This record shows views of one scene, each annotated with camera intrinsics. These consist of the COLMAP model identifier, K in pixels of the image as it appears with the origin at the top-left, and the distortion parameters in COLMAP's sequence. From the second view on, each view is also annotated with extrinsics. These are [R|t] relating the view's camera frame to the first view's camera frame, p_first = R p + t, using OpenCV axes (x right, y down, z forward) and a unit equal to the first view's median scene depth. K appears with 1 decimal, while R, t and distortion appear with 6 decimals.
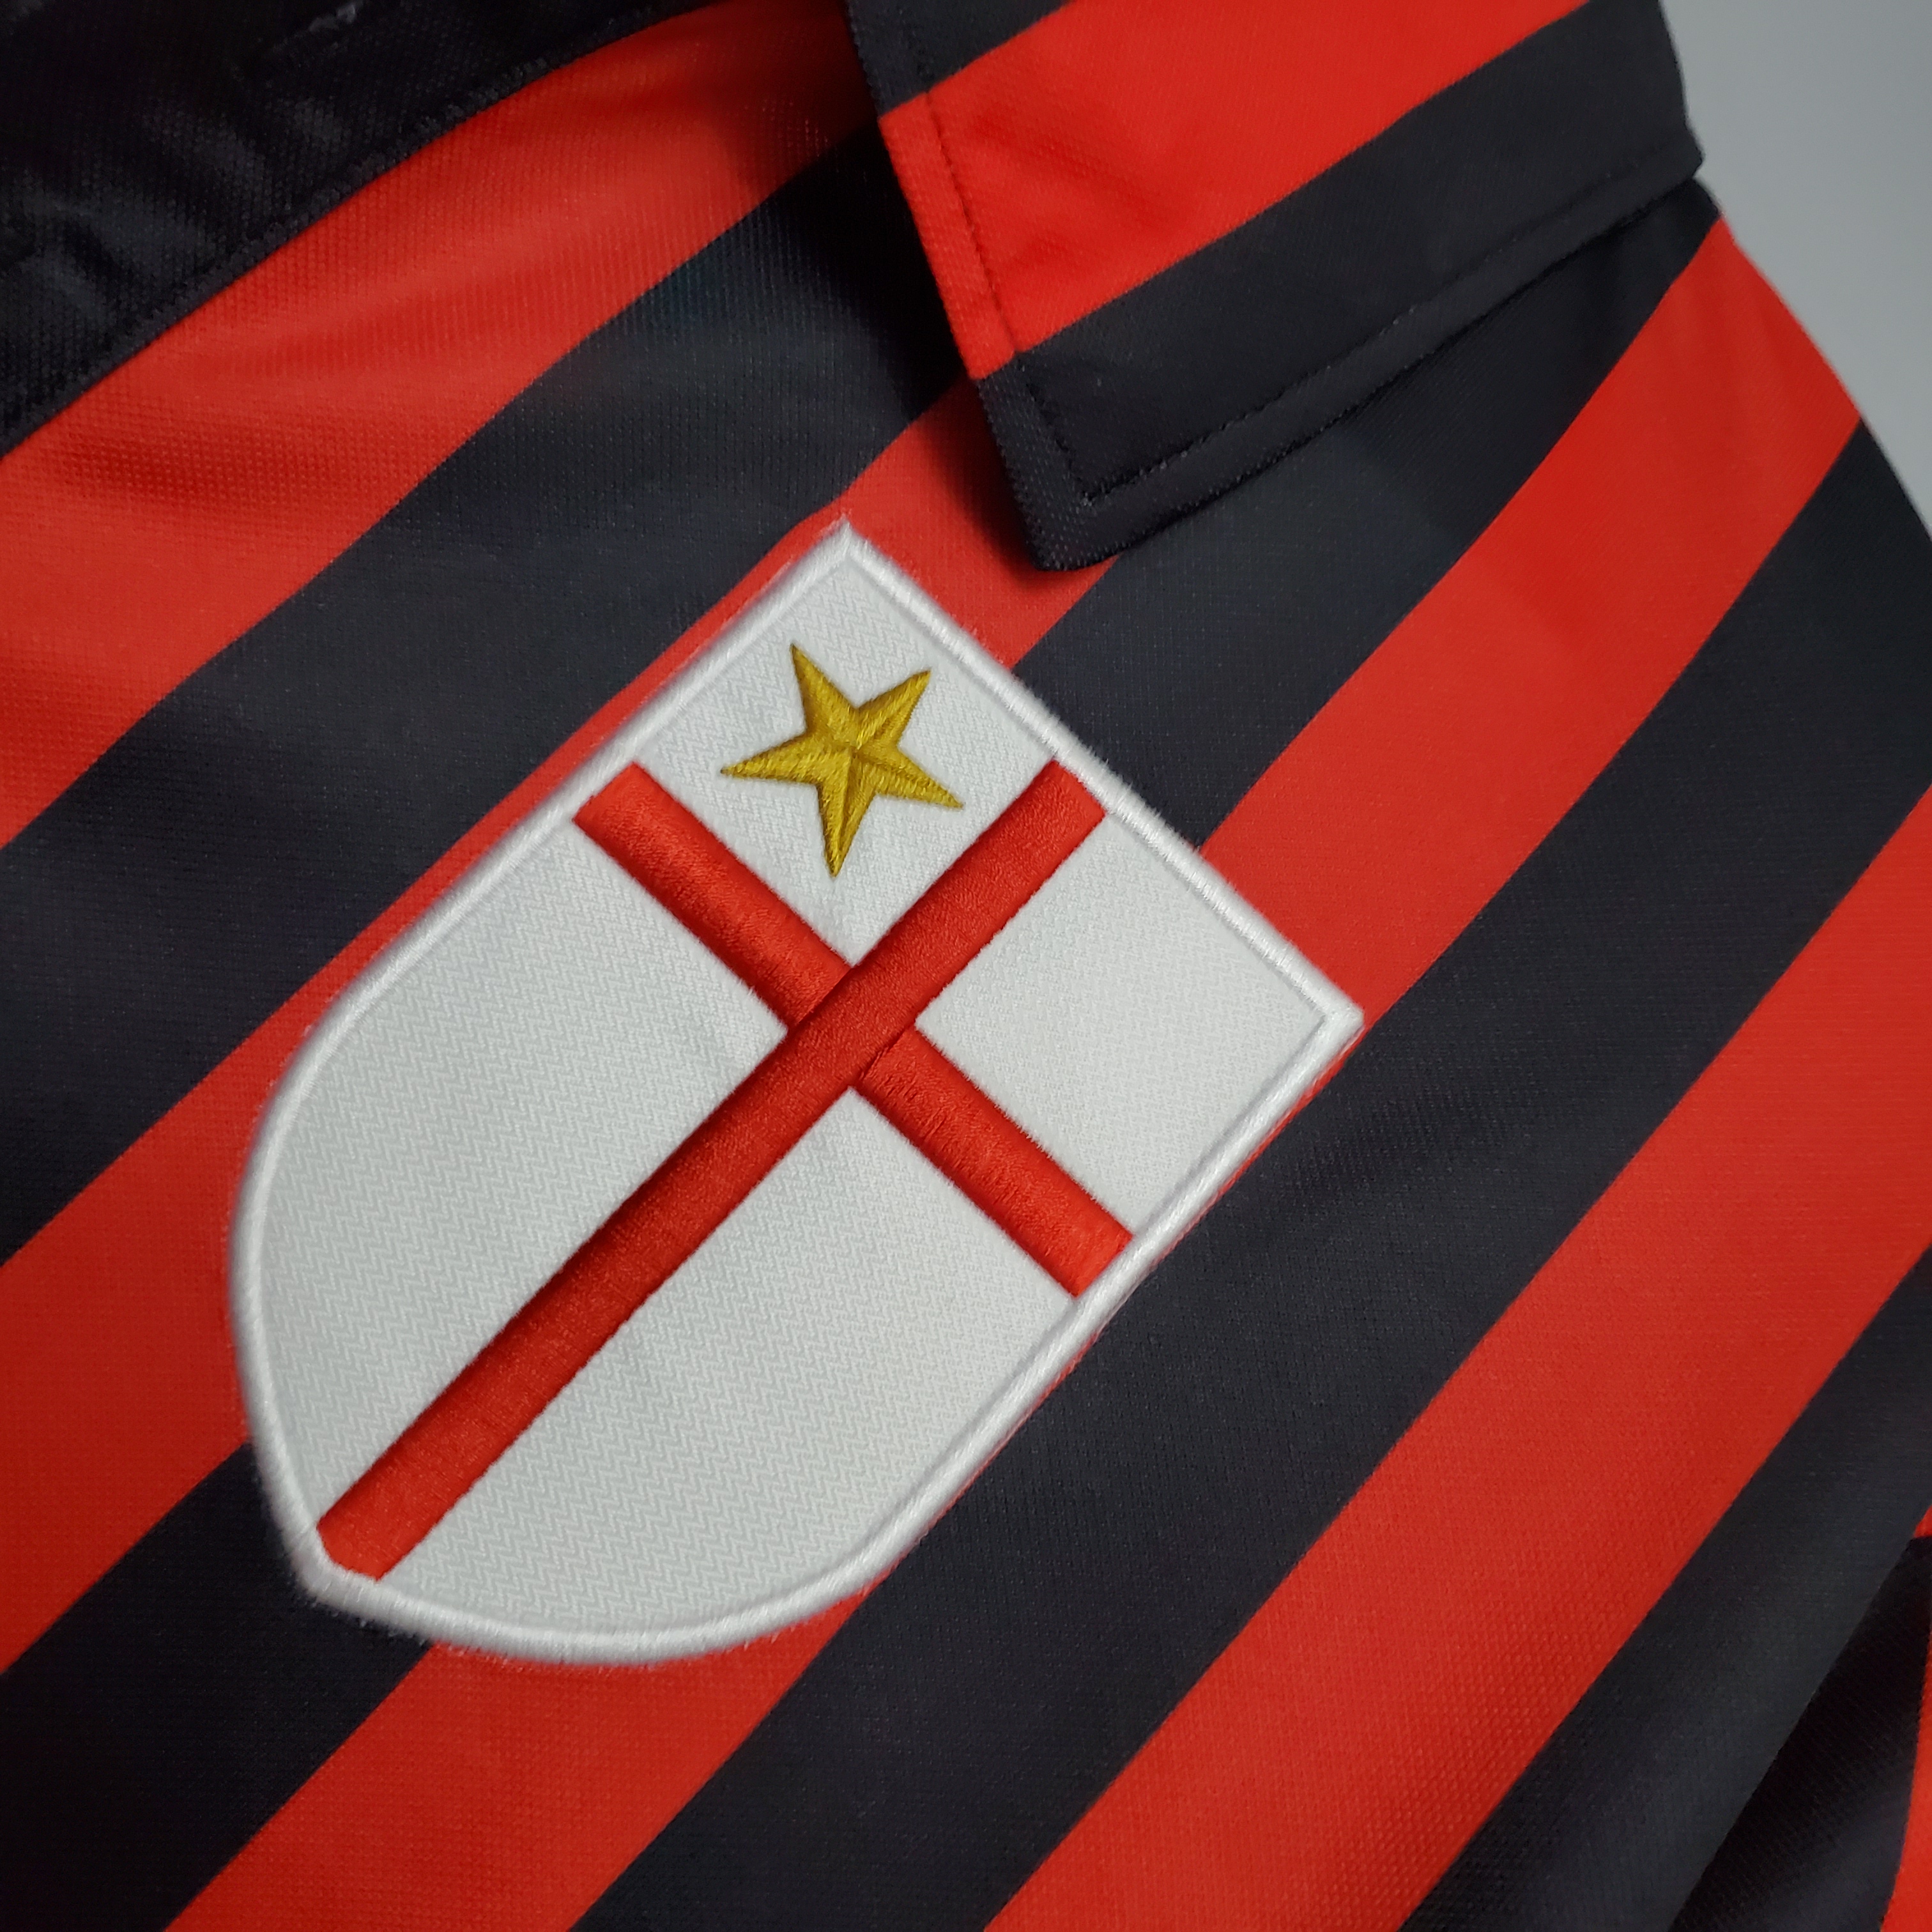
lens RADIAL K [[2053.4, 0, 967.2], [0, 2053.4, 963.9], [0, 0, 1]] dist [0.130443, -0.447965]
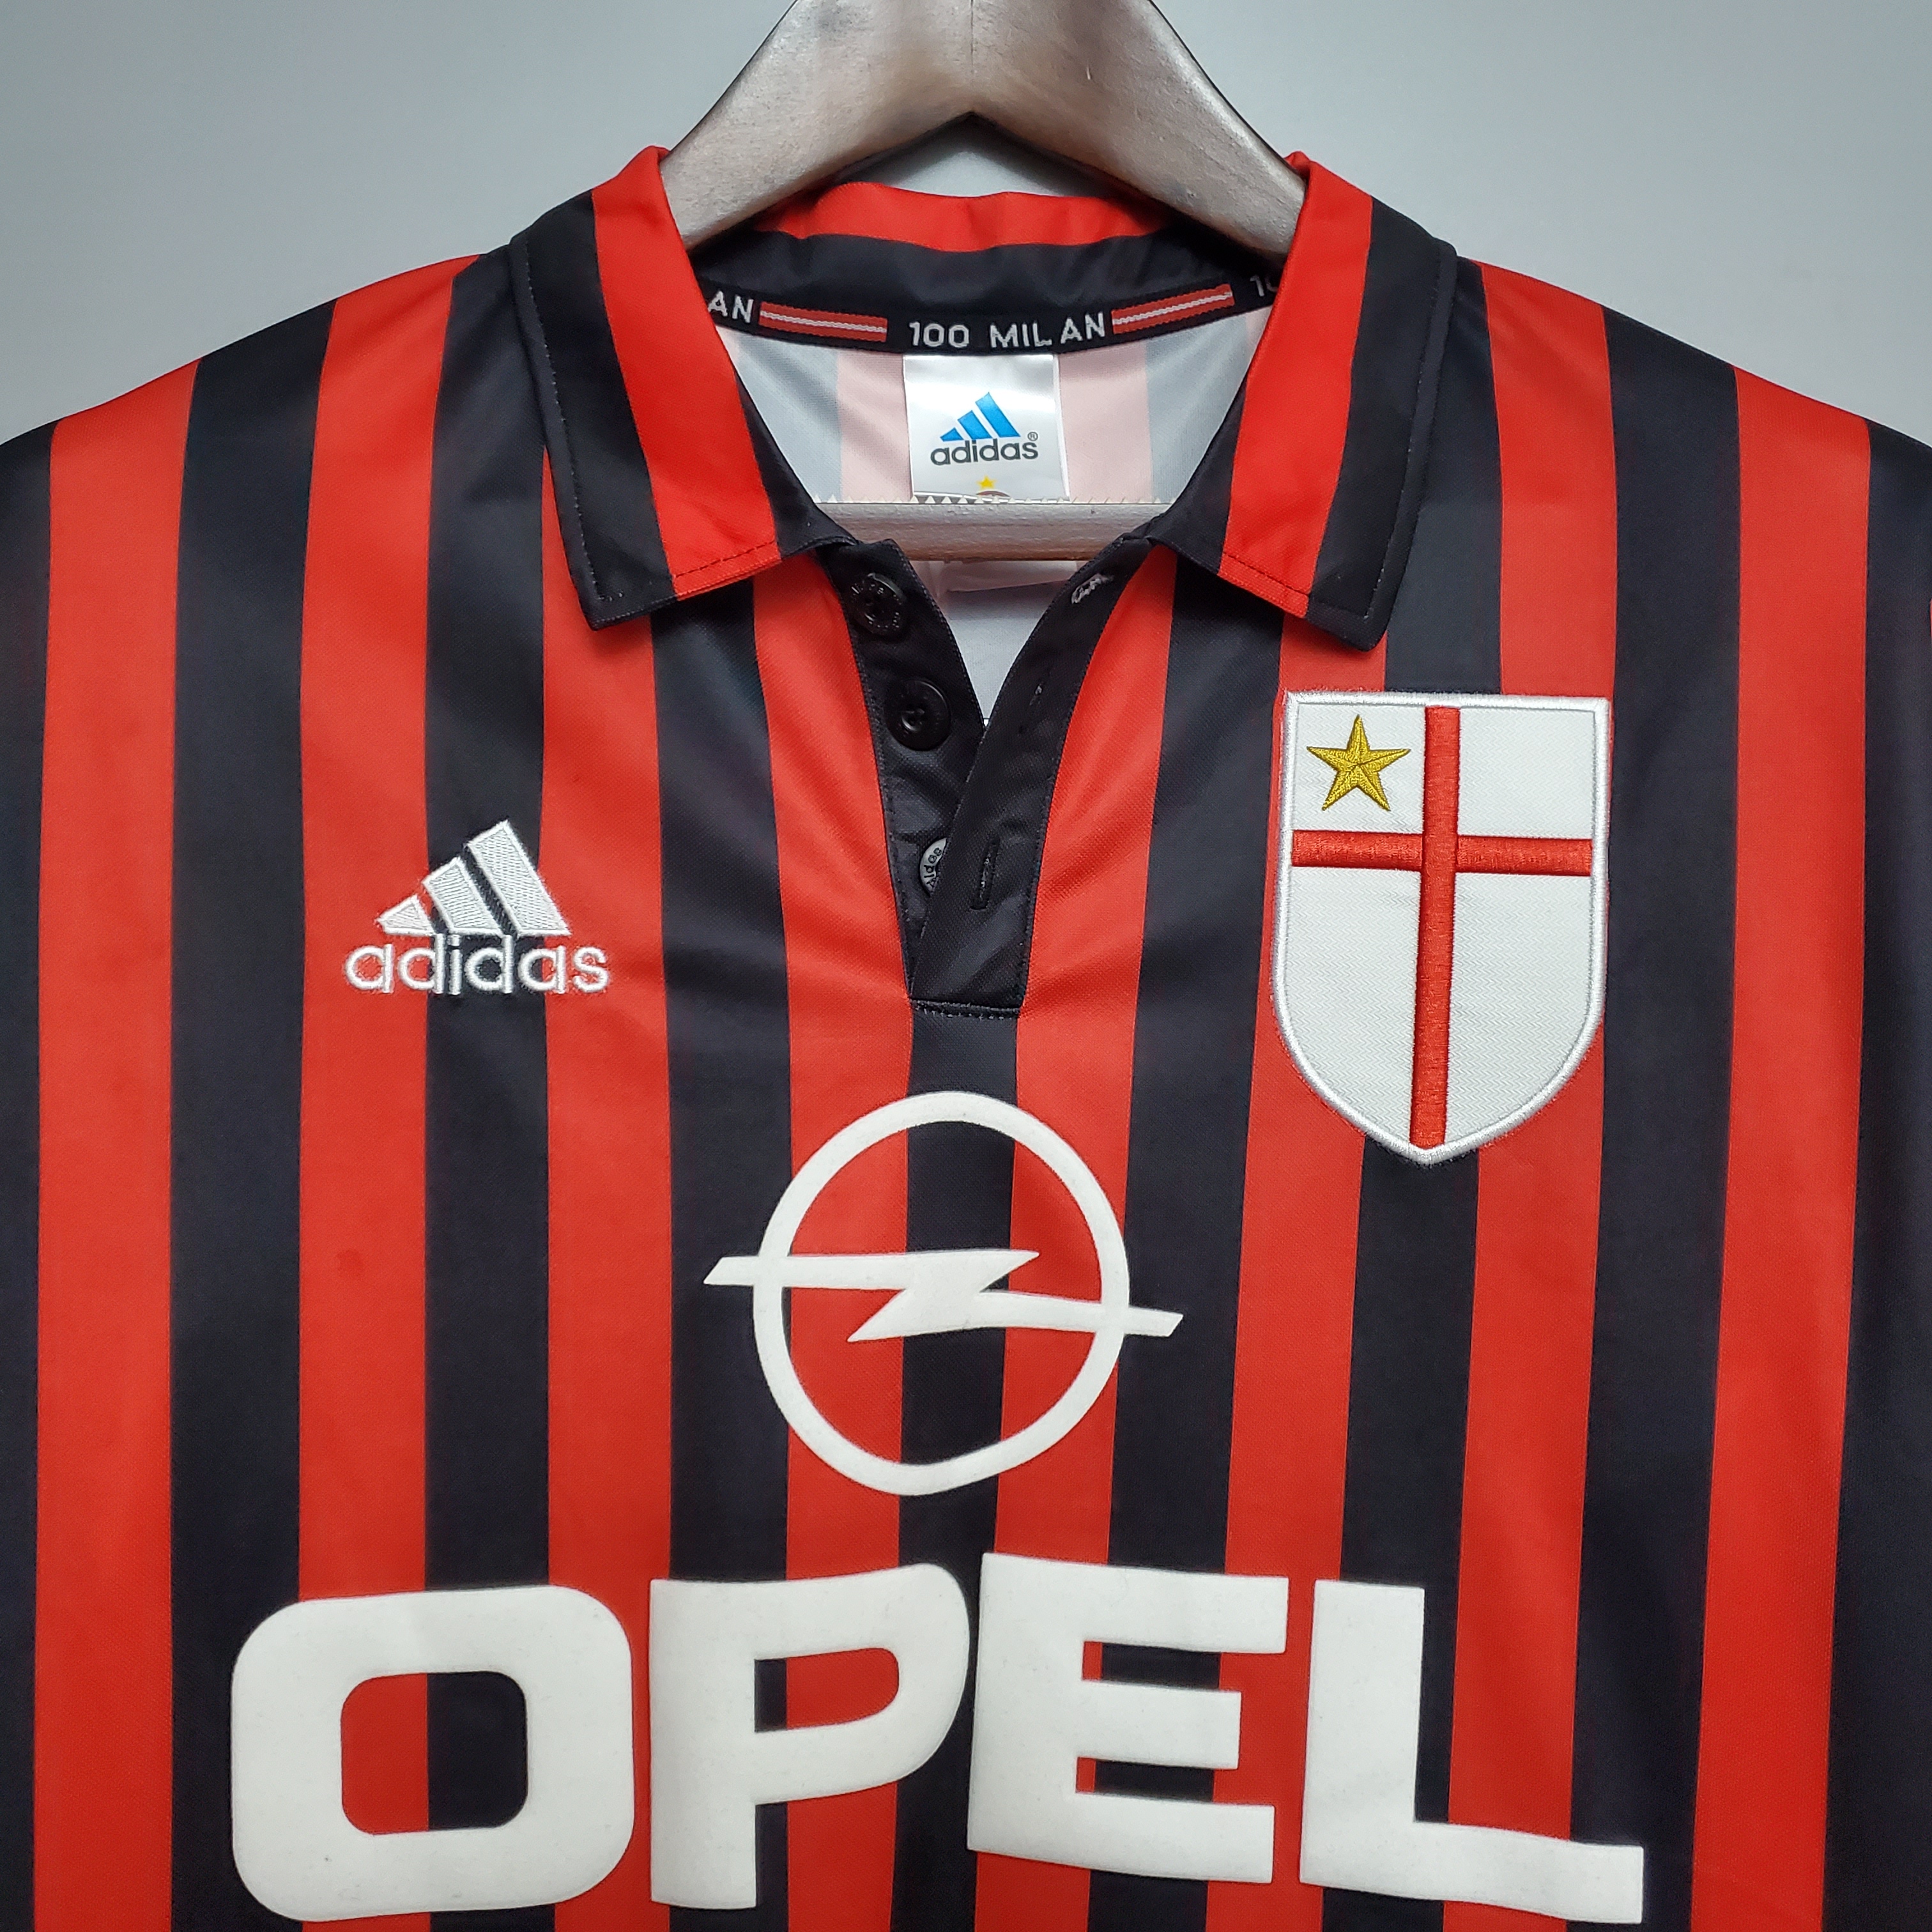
lens RADIAL K [[2184.3, 0, 960.2], [0, 2184.3, 969.4], [0, 0, 1]] dist [0.160945, -0.579597]
pose [[0.740510, -0.653958, -0.154865, -0.159789], [0.664760, 0.746607, 0.025908, -0.301883], [0.098680, -0.122133, 0.987596, -1.576284]]
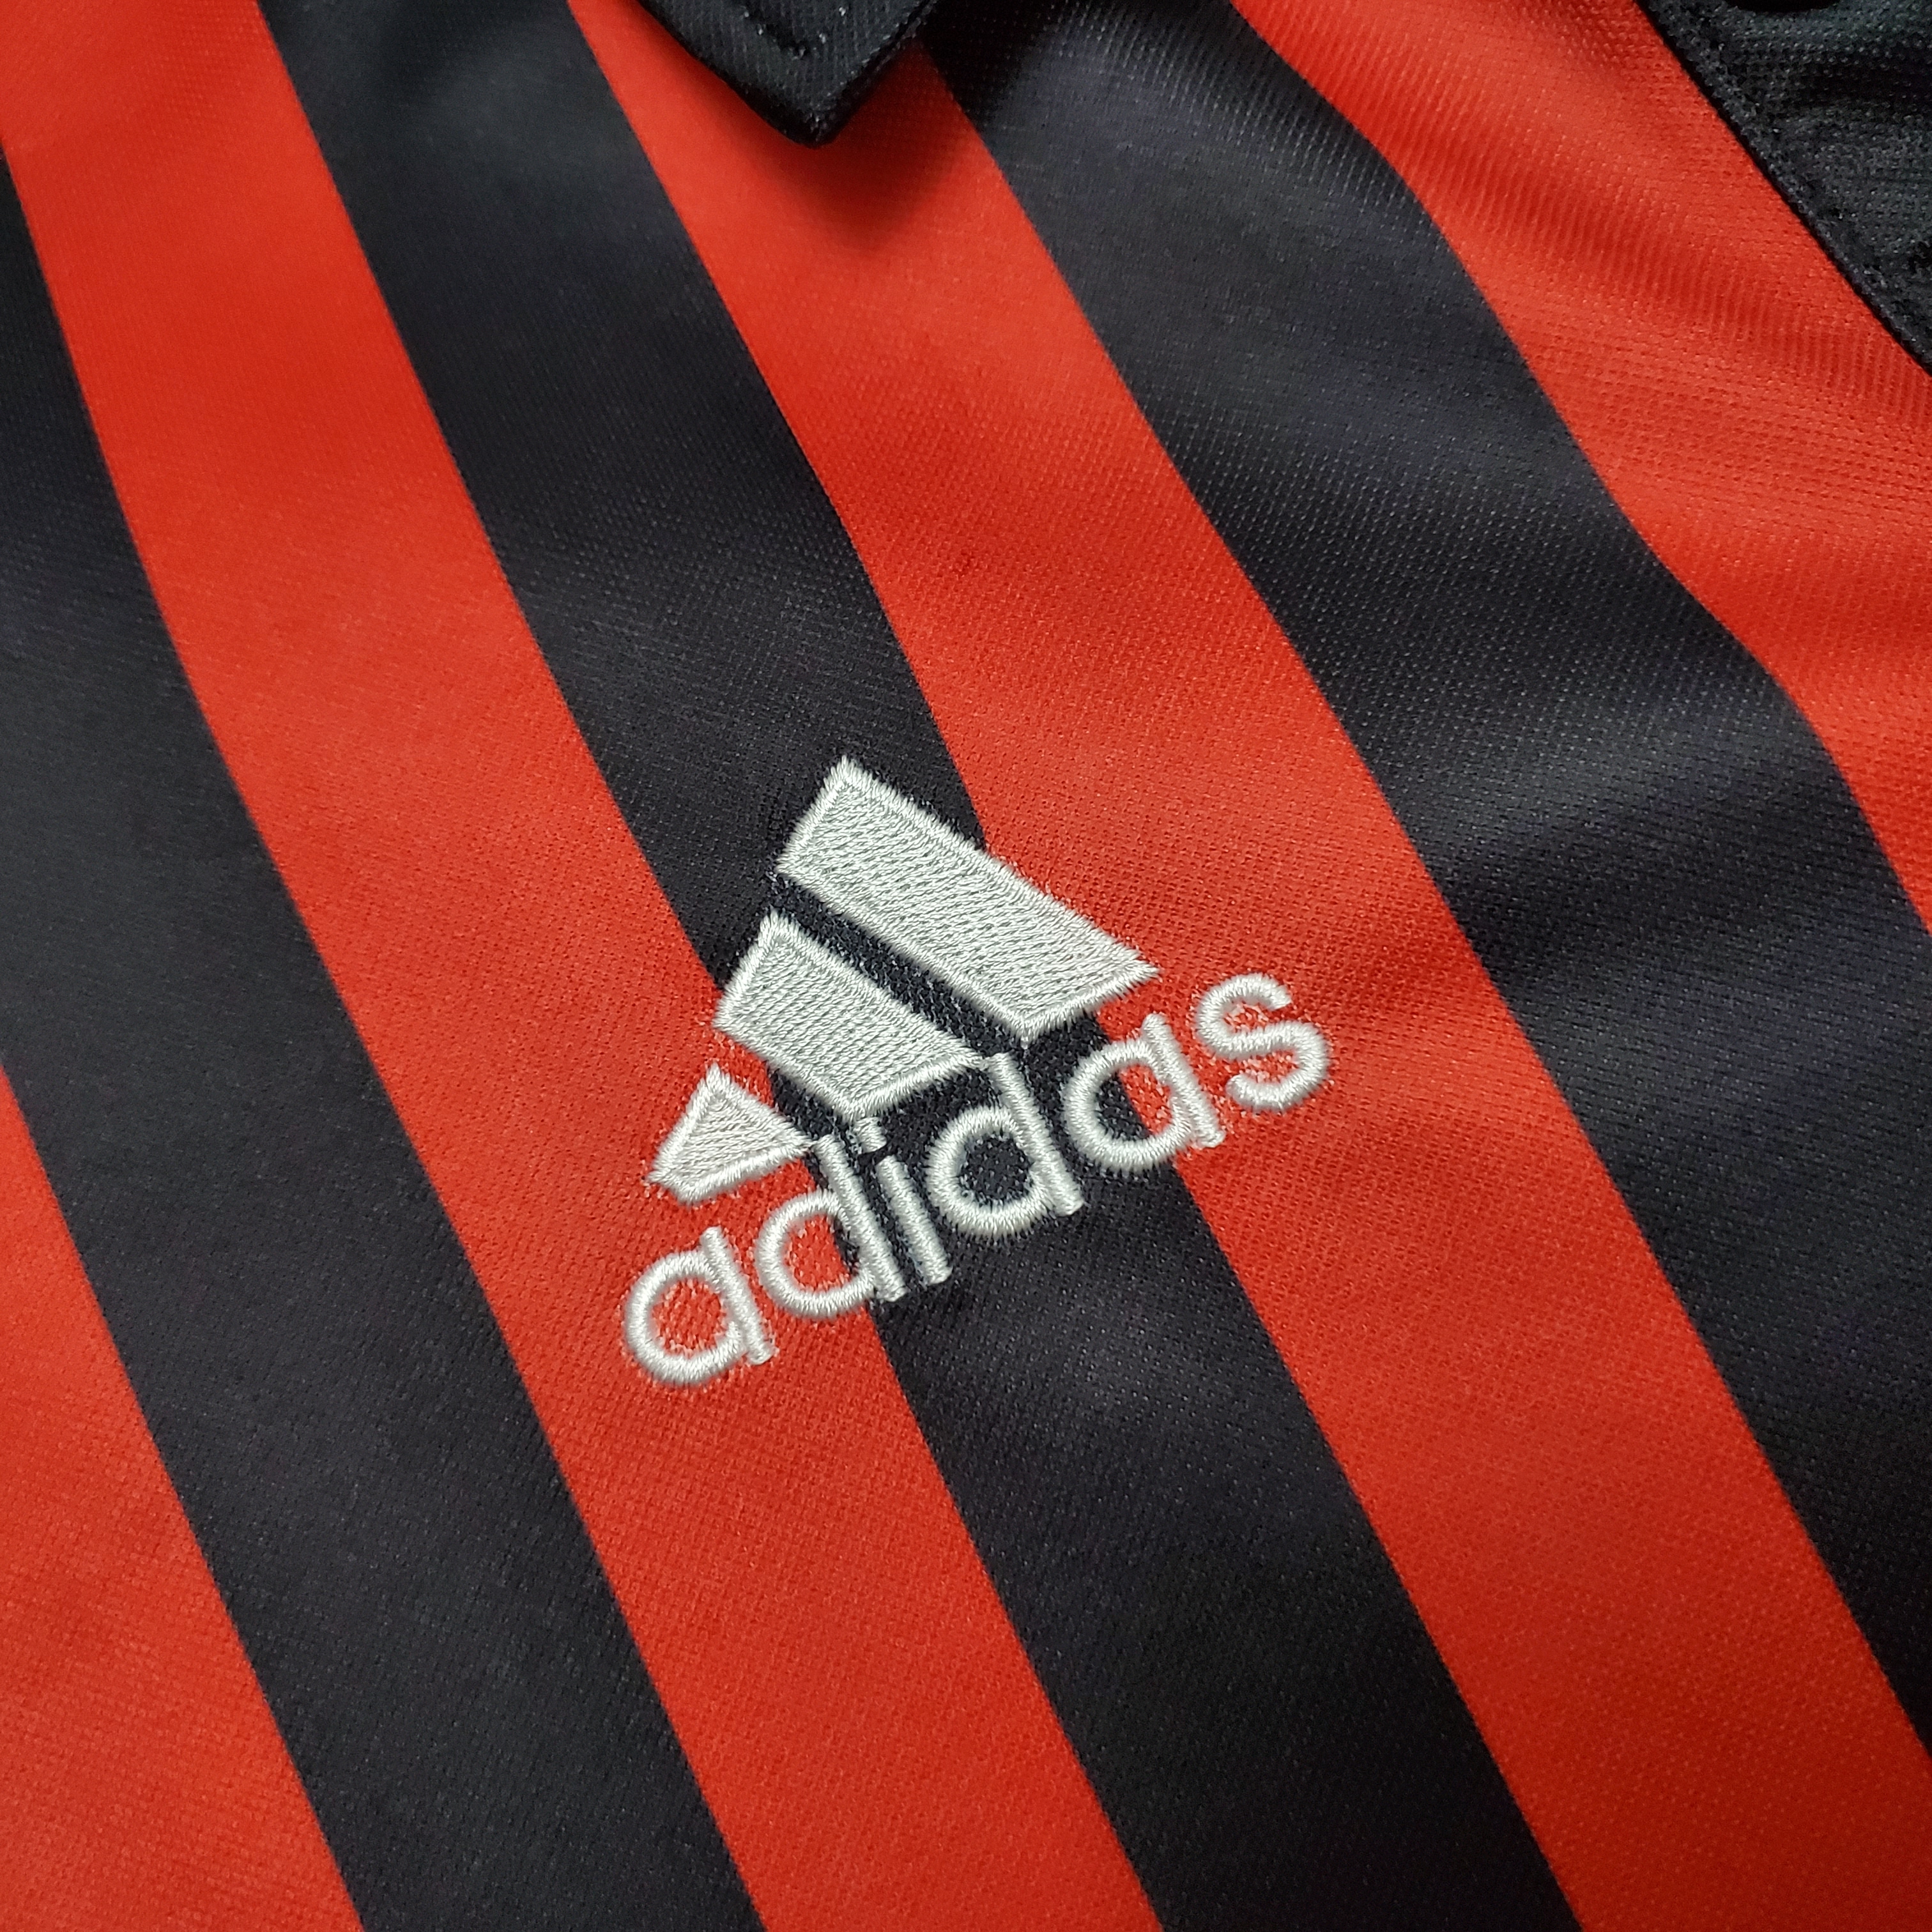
lens RADIAL K [[2053.4, 0, 967.2], [0, 2053.4, 963.9], [0, 0, 1]] dist [0.130443, -0.447965]
pose [[0.326783, -0.901218, -0.284637, -0.640607], [0.920856, 0.371394, -0.118702, -0.533446], [0.212689, -0.223321, 0.951258, 0.069215]]
